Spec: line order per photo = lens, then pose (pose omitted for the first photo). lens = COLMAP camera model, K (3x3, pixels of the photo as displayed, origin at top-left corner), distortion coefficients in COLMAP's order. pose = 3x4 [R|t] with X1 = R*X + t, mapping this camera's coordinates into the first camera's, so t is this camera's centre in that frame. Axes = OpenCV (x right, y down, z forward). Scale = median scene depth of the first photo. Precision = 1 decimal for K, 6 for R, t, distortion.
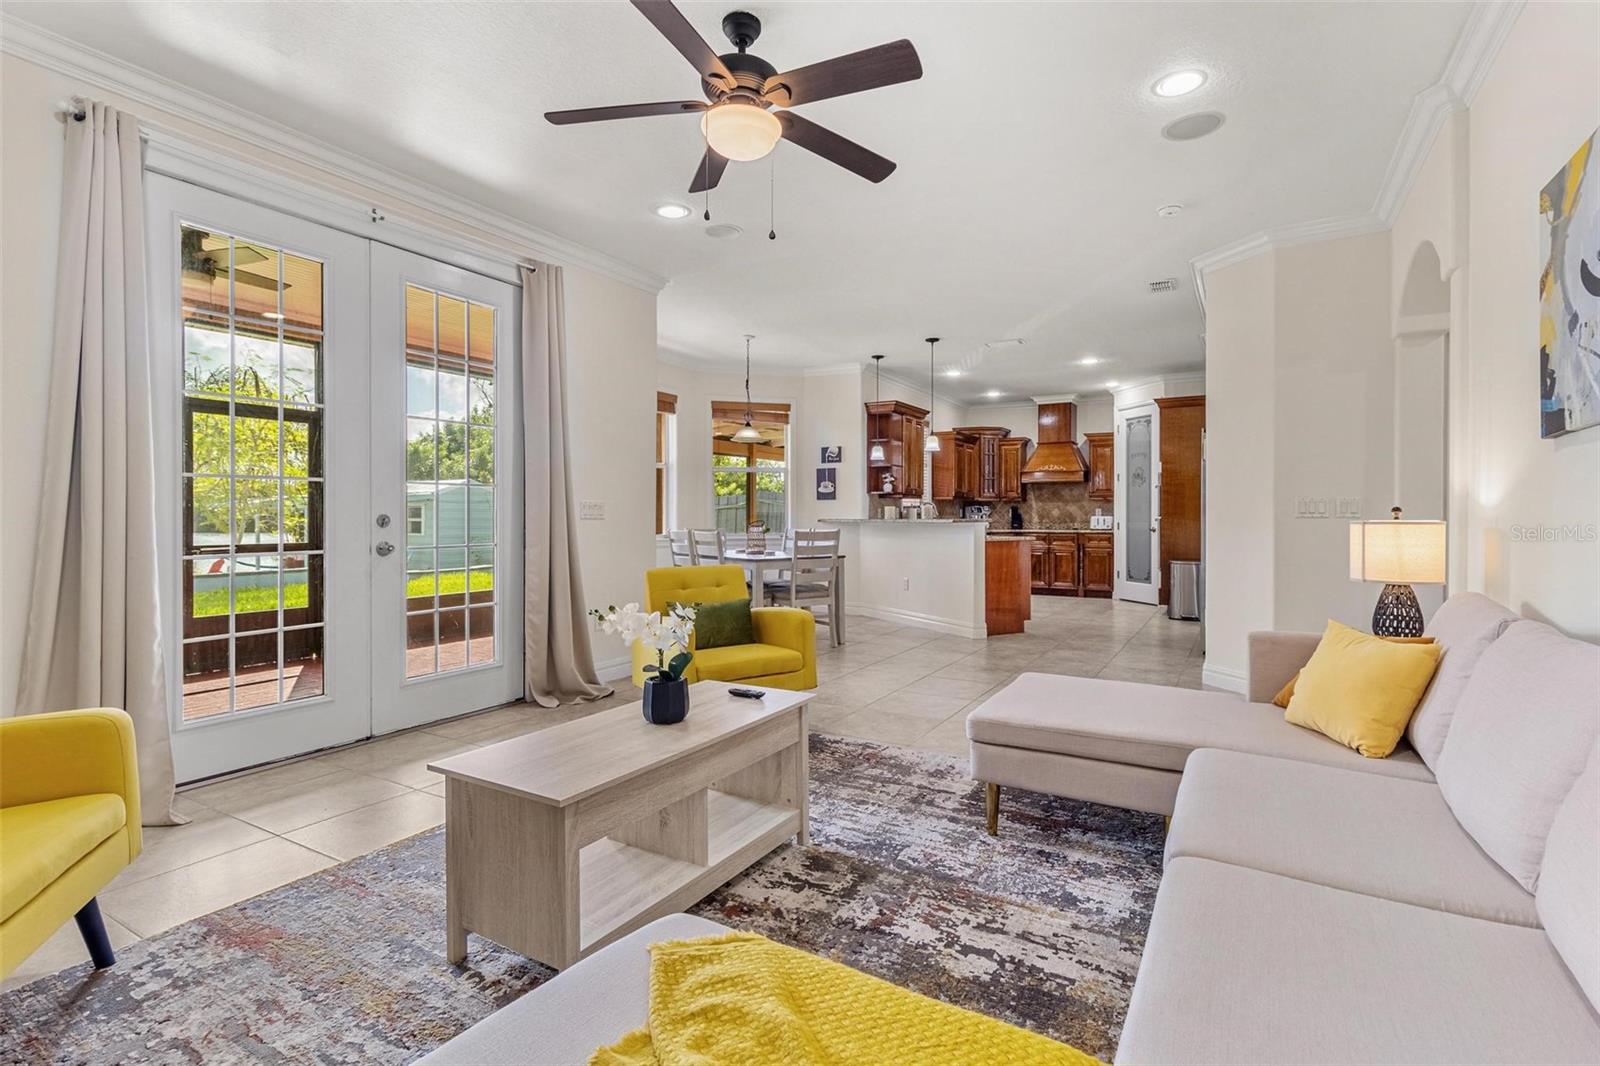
lens RADIAL K [[742.1, 0, 815.1], [0, 742.1, 521.8], [0, 0, 1]] dist [-0.000794, 0.001524]
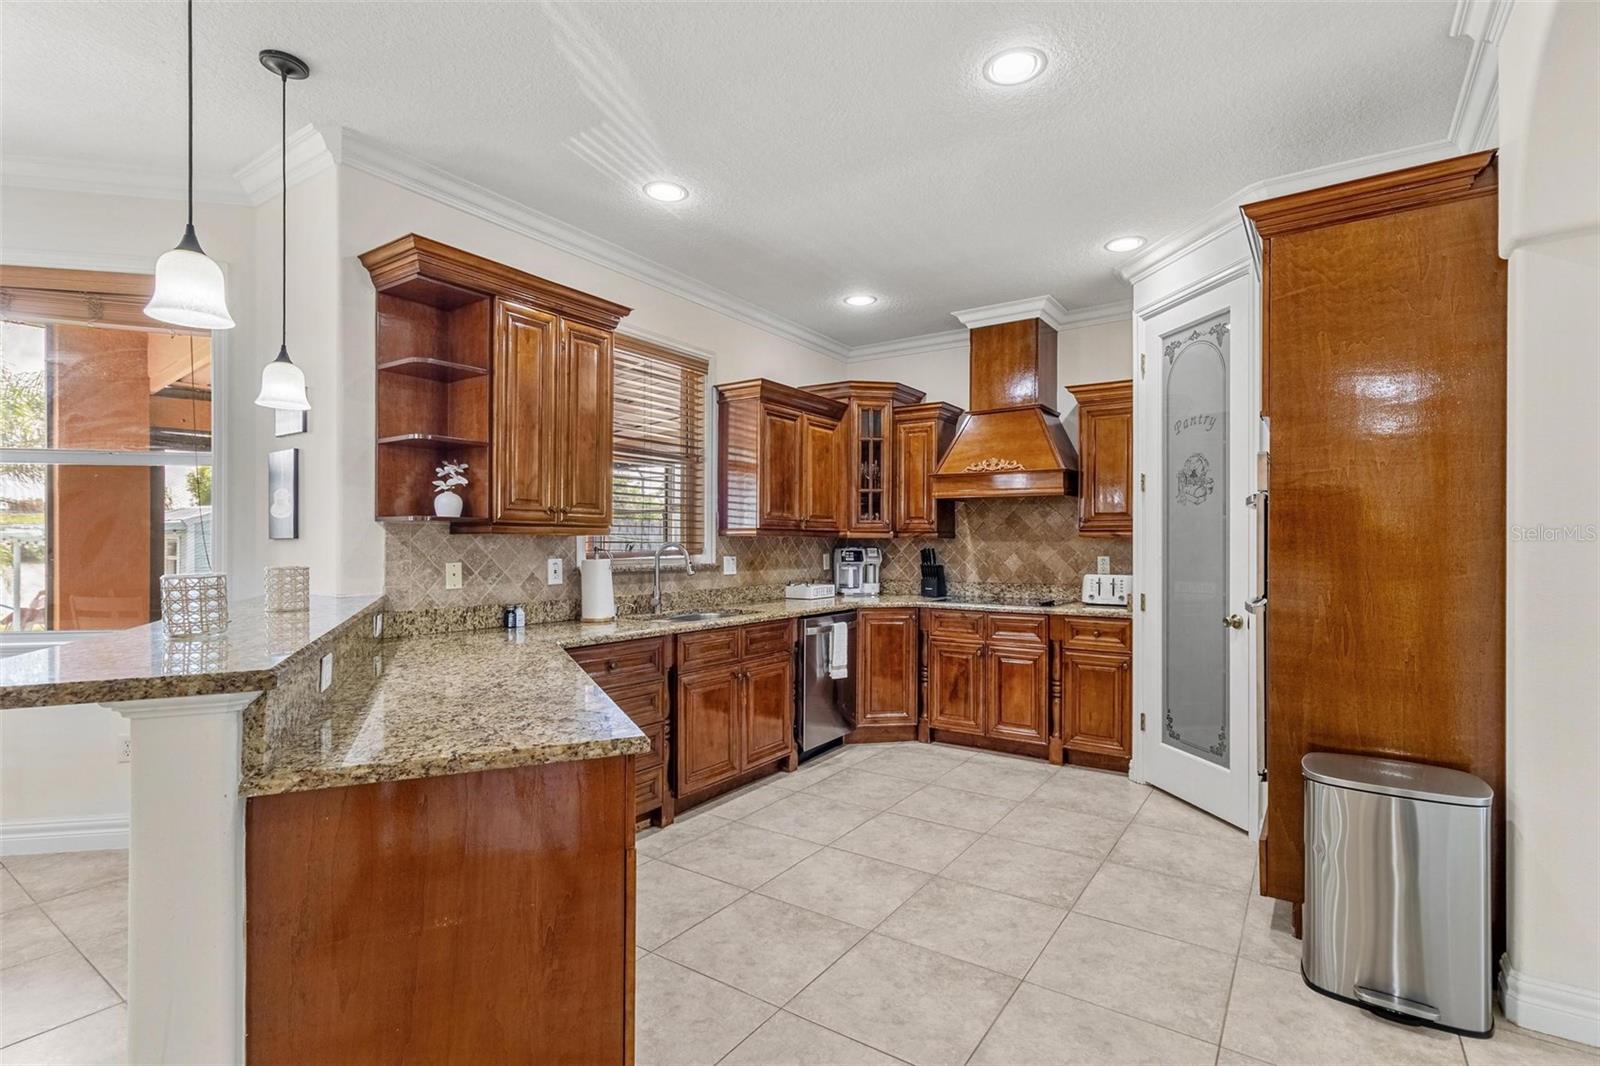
lens RADIAL K [[742.1, 0, 807.4], [0, 742.1, 545.0], [0, 0, 1]] dist [-0.000794, 0.001524]
pose [[0.996909, 0.003077, -0.078508, 0.245370], [-0.003722, 0.999960, -0.008075, -0.020841], [0.078480, 0.008343, 0.996881, 0.553604]]
